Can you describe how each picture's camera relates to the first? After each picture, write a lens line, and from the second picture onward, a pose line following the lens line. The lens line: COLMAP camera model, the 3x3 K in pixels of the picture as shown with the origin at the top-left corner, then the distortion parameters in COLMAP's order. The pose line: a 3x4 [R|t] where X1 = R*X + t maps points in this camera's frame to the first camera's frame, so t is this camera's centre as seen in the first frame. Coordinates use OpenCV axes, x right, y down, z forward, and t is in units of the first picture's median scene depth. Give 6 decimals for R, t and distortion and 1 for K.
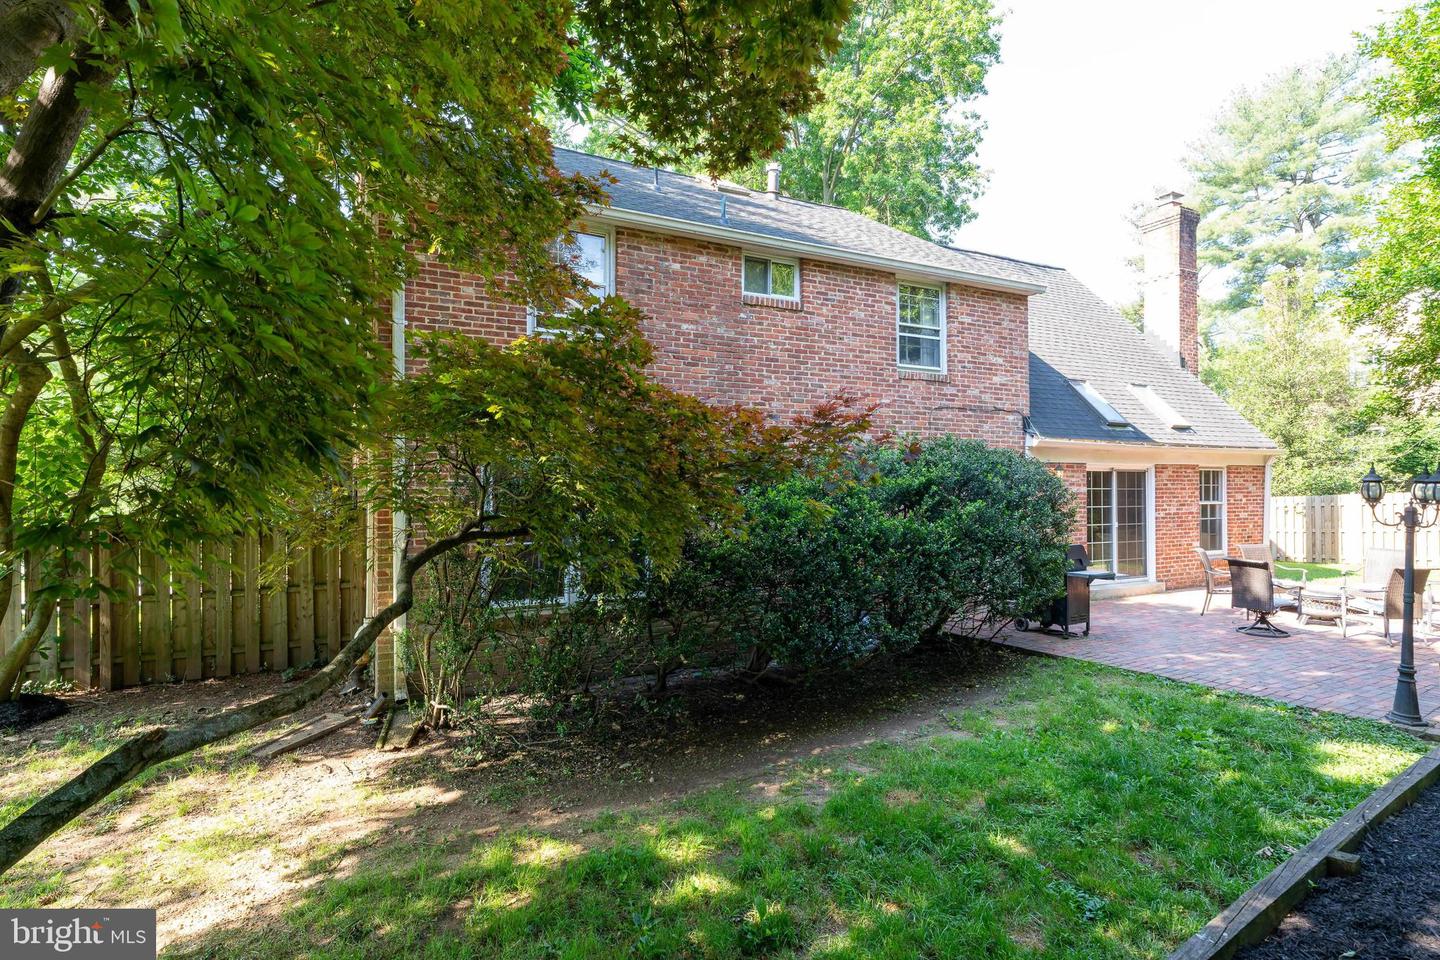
lens RADIAL K [[731.4, 0, 720.0], [0, 731.4, 480.0], [0, 0, 1]] dist [0.000485, -0.000236]
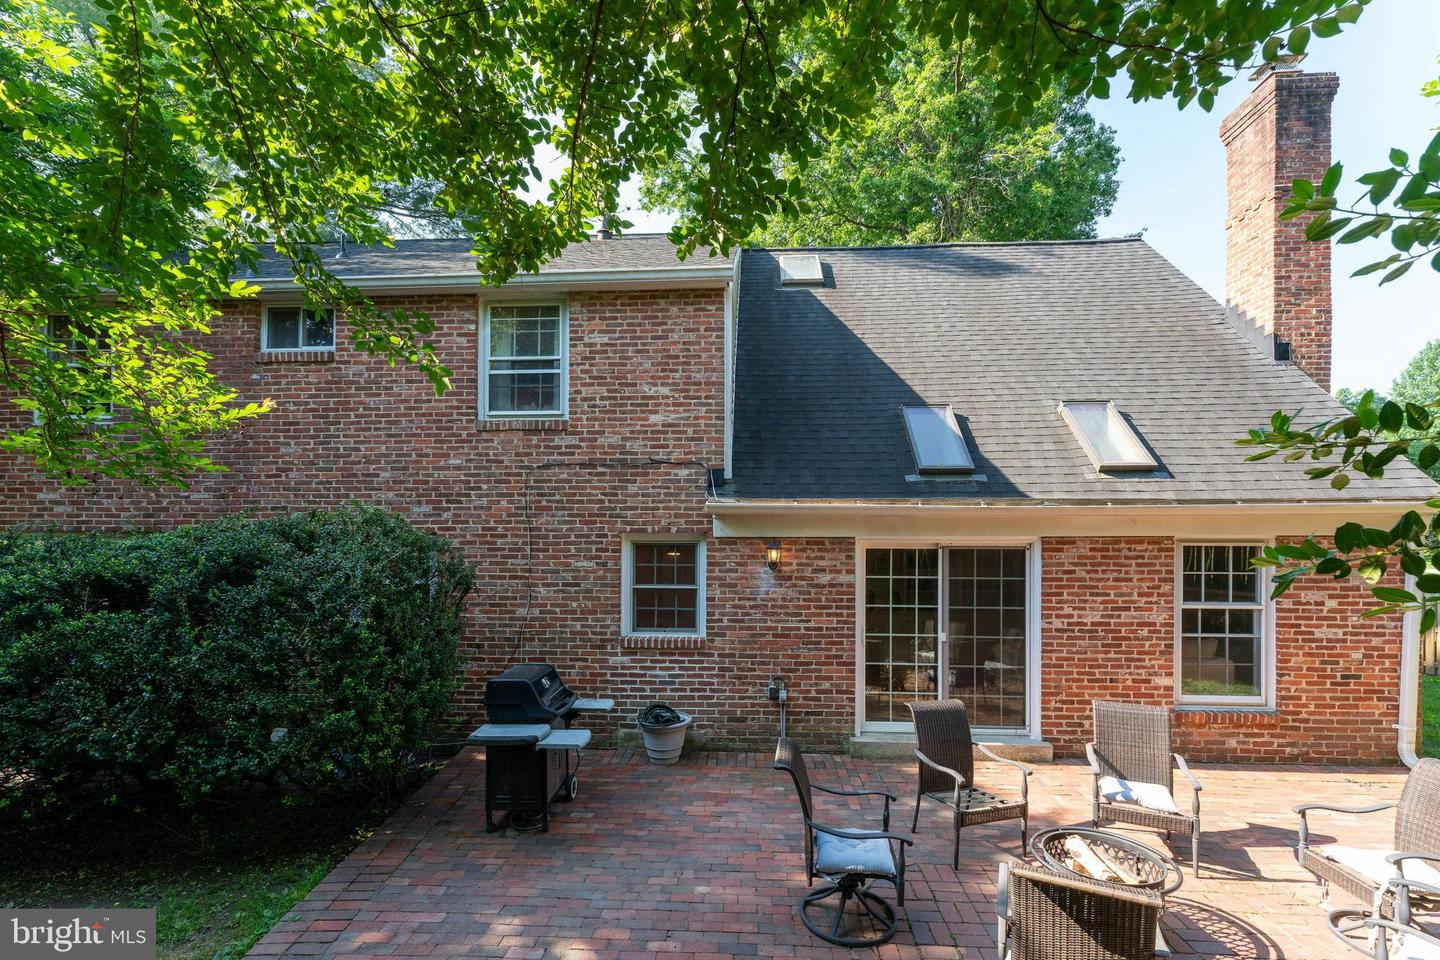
lens RADIAL K [[611.5, 0, 719.8], [0, 611.5, 542.5], [0, 0, 1]] dist [0.002017, -0.000070]
pose [[0.859195, 0.002649, -0.511641, 0.749701], [0.001590, 0.999968, 0.007849, -0.025260], [0.511646, -0.007557, 0.859163, 0.549010]]
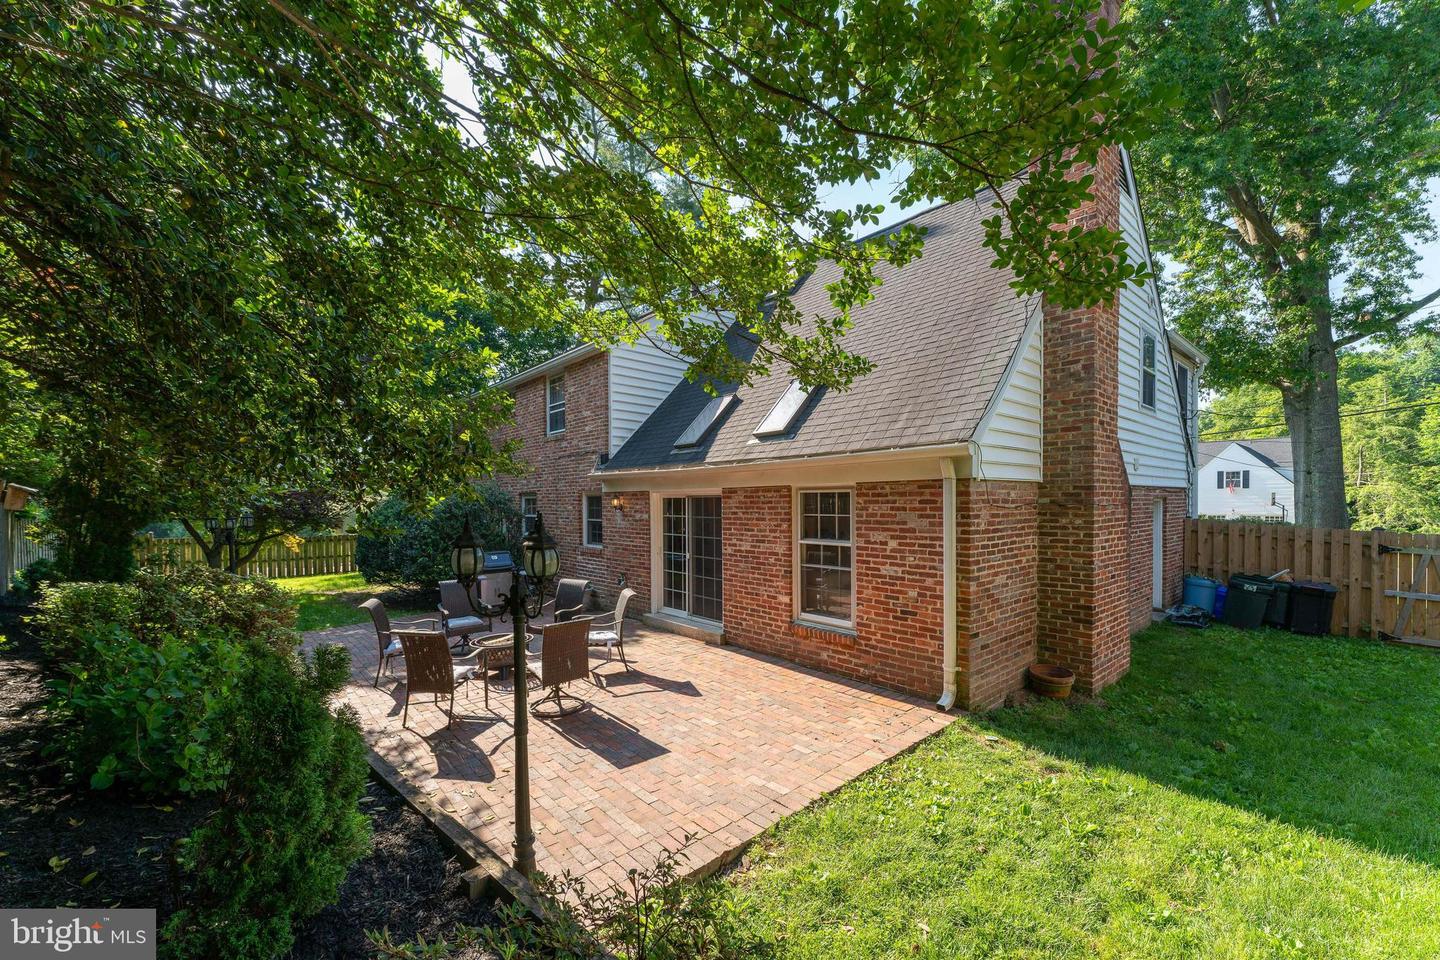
lens RADIAL K [[574.5, 0, 723.3], [0, 574.5, 493.0], [0, 0, 1]] dist [0.000720, 0.000120]
pose [[0.245966, -0.005716, -0.969262, 1.460137], [0.027277, 0.999627, 0.001027, -0.019987], [0.968895, -0.026691, 0.246030, 1.013253]]
